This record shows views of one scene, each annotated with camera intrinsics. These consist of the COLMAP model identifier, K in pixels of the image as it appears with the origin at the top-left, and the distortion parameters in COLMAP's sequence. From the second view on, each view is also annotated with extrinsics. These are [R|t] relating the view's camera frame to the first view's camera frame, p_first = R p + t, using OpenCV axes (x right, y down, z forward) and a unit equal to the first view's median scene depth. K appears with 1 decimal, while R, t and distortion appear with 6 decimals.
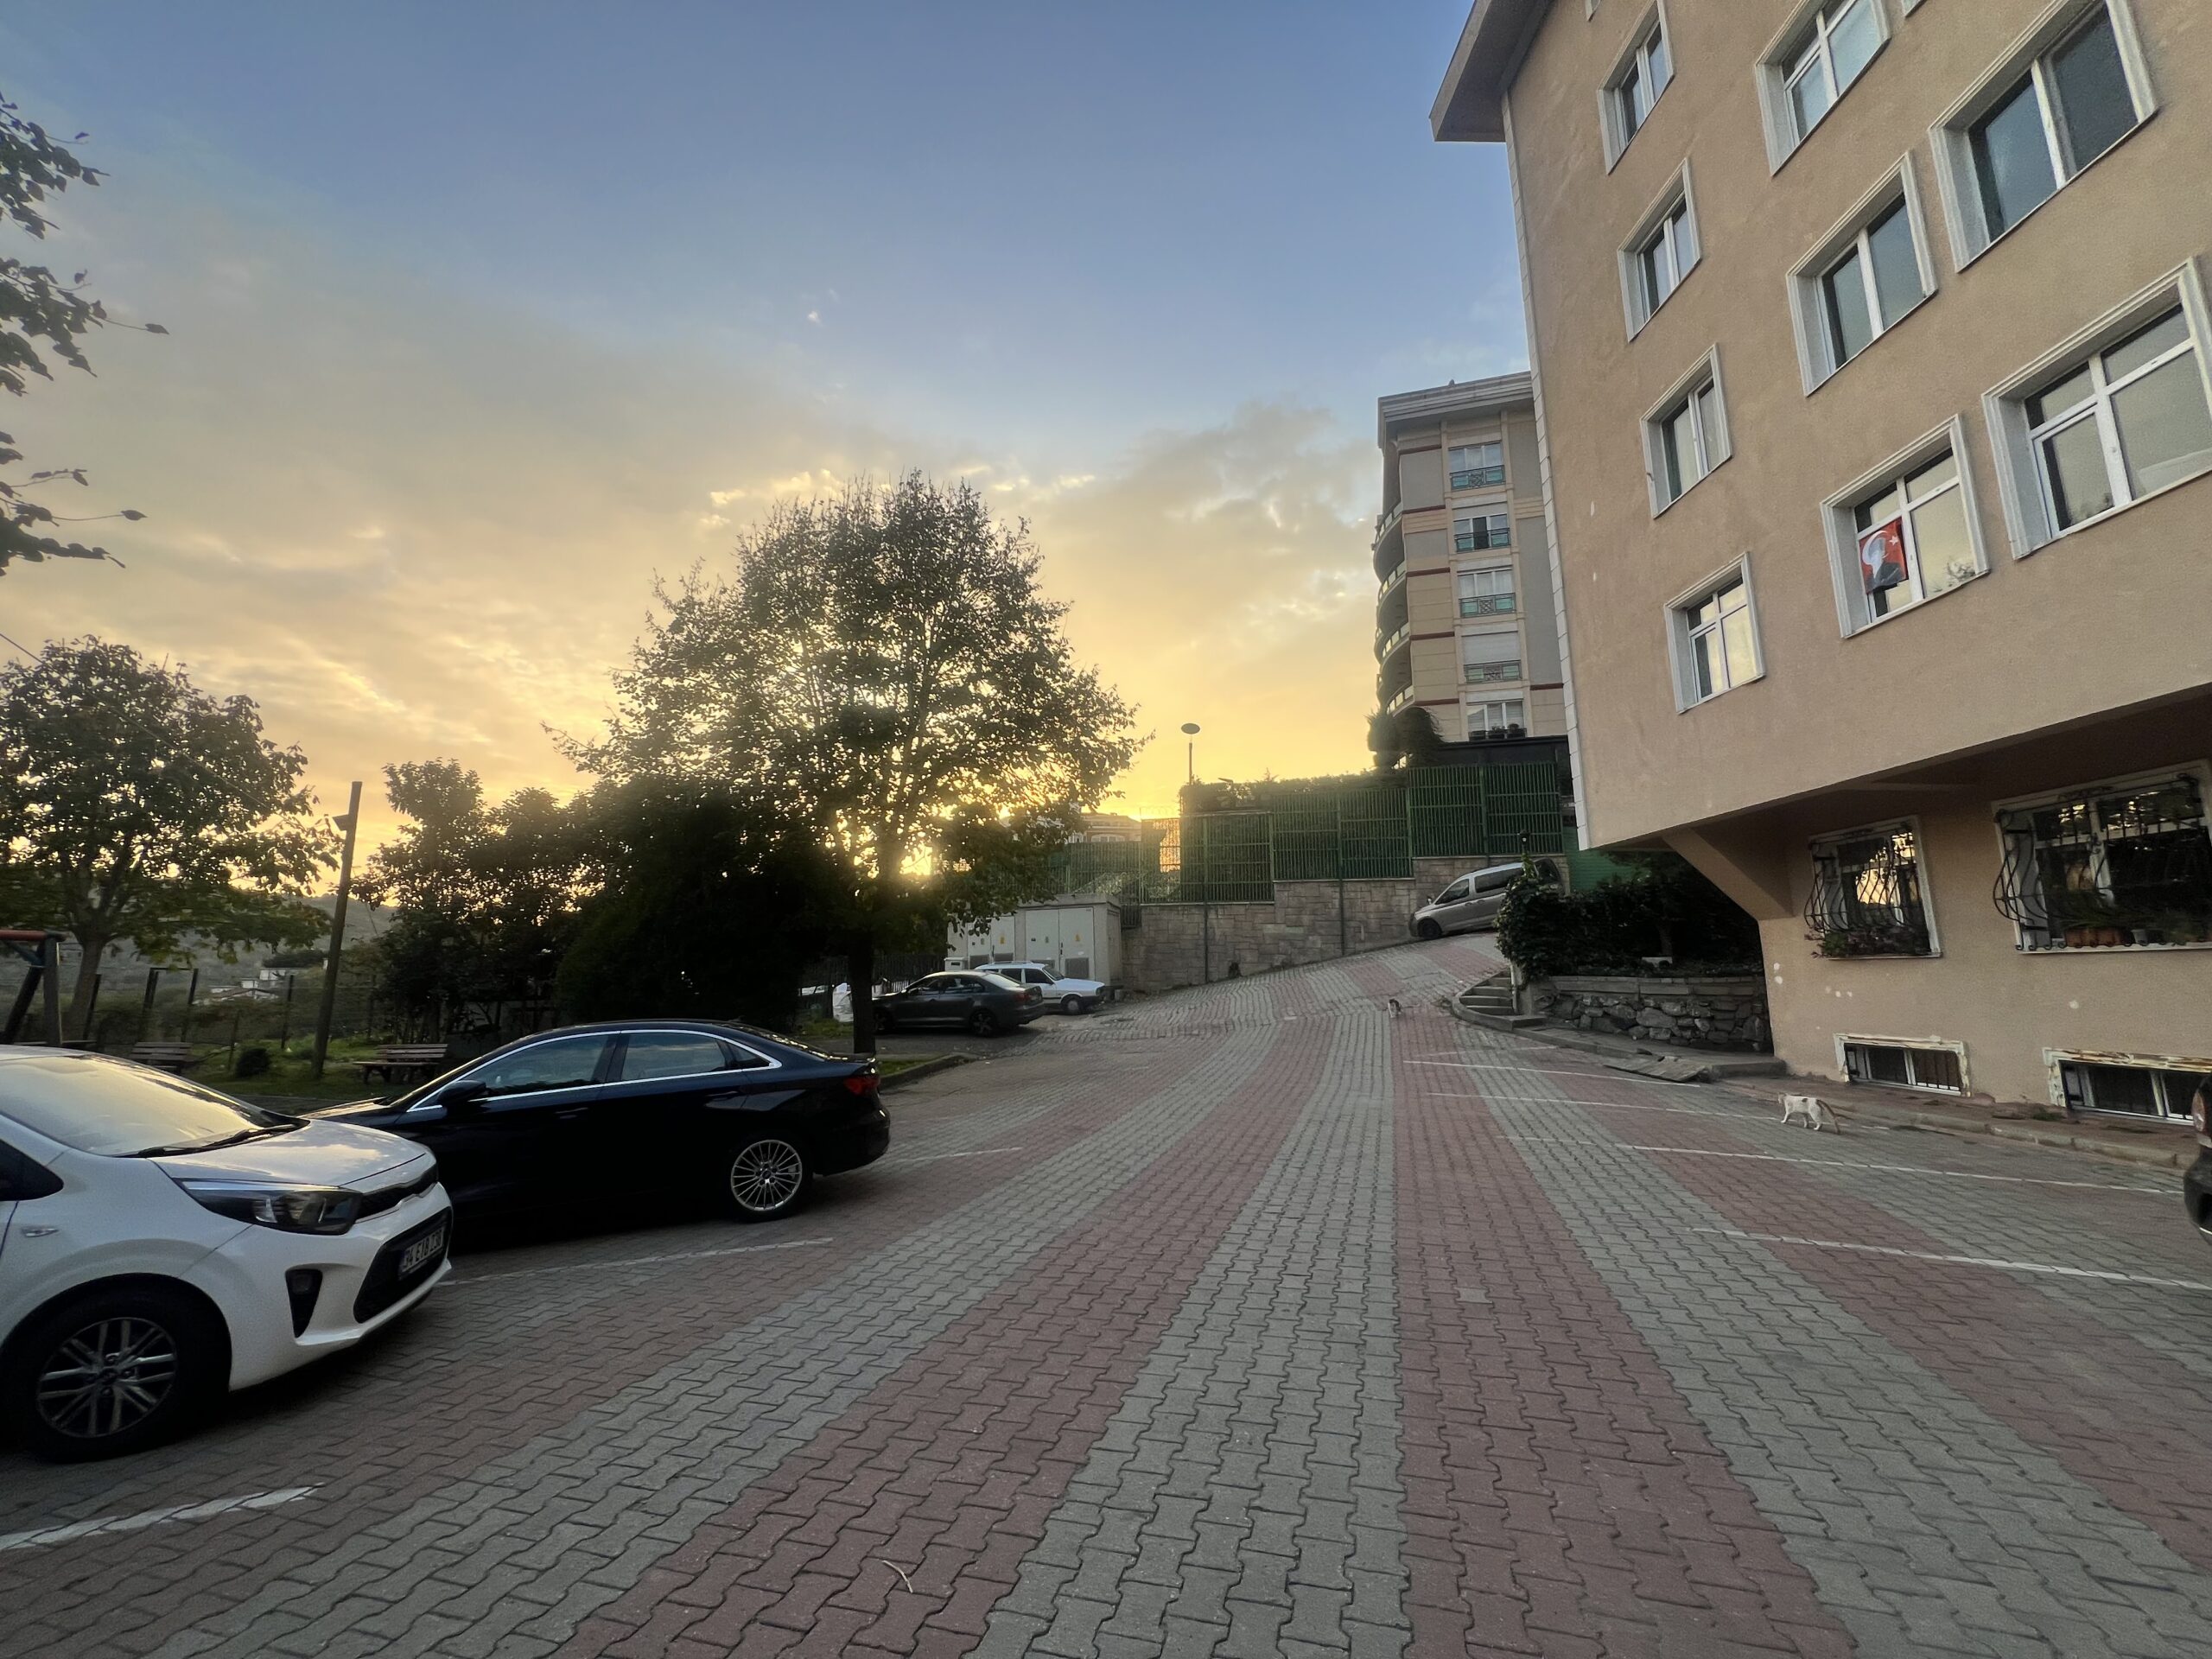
lens RADIAL K [[880.6, 0, 1104.5], [0, 880.6, 827.8], [0, 0, 1]] dist [-0.003302, 0.000363]
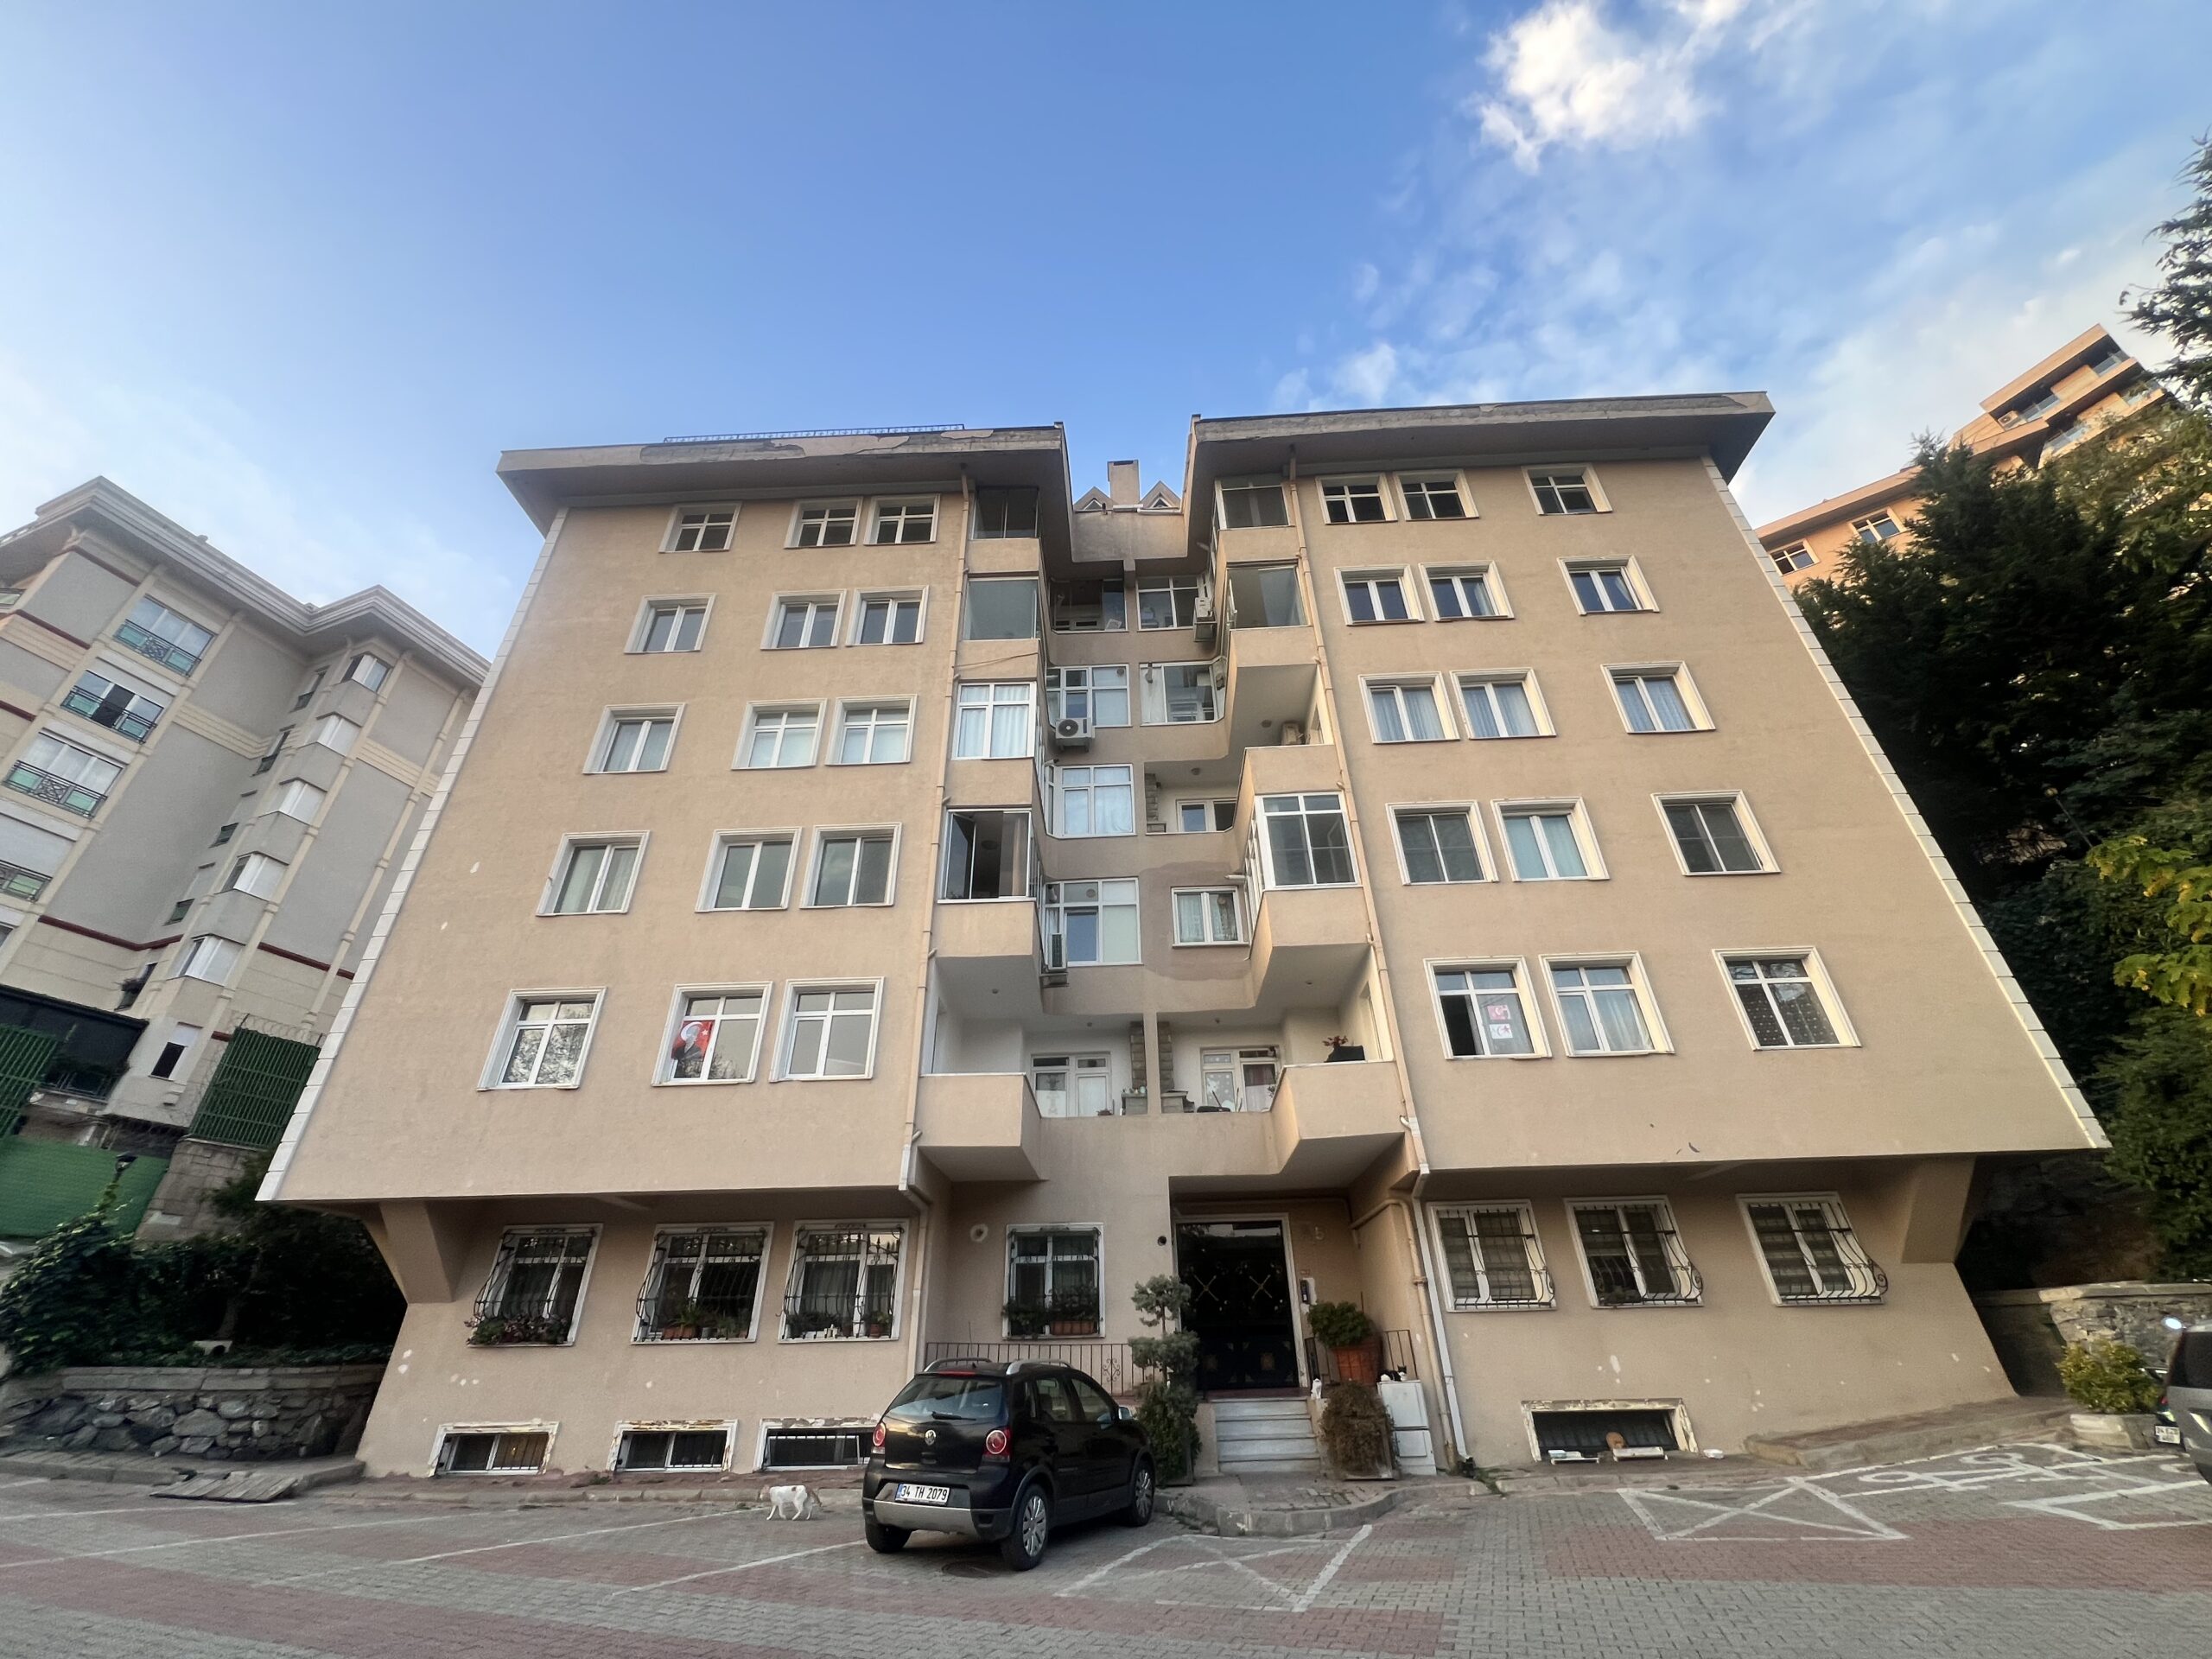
lens RADIAL K [[880.6, 0, 1101.1], [0, 880.6, 827.8], [0, 0, 1]] dist [-0.003302, 0.000363]
pose [[0.054718, 0.514694, 0.855626, -0.405592], [-0.155595, 0.850837, -0.501863, 0.021586], [-0.986304, -0.105670, 0.126640, 0.121925]]
